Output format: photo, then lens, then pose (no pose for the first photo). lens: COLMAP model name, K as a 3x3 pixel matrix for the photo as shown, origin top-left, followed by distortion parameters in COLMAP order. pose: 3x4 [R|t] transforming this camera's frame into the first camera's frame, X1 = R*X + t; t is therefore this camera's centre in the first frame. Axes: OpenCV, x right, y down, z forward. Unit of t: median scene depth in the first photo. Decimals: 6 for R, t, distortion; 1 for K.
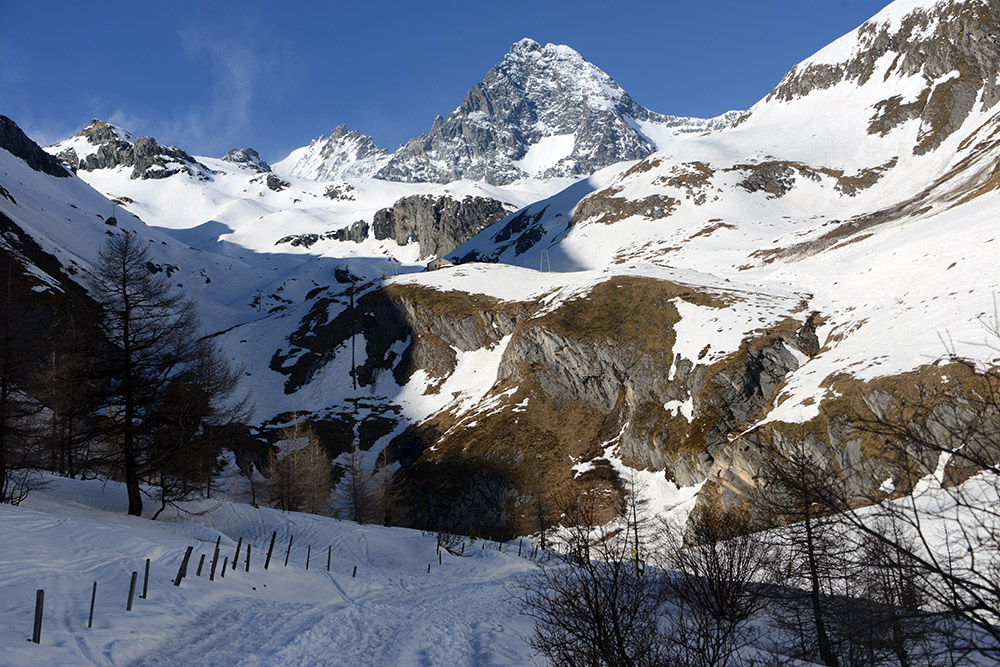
lens RADIAL K [[1959.1, 0, 500.0], [0, 1959.1, 333.6], [0, 0, 1]] dist [0.071648, 0.000000]
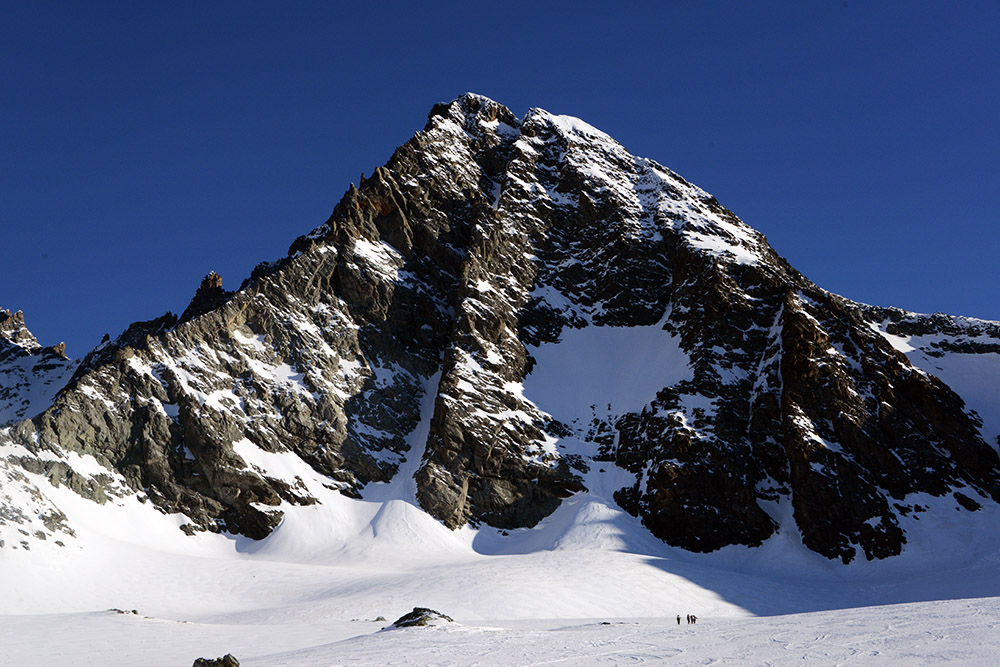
lens RADIAL K [[1959.1, 0, 500.0], [0, 1959.1, 333.5], [0, 0, 1]] dist [0.071648, 0.000000]
pose [[0.978810, 0.094097, 0.181871, -0.054414], [-0.066551, 0.986132, -0.152037, -0.046497], [-0.193655, 0.136711, 0.971498, 0.681735]]
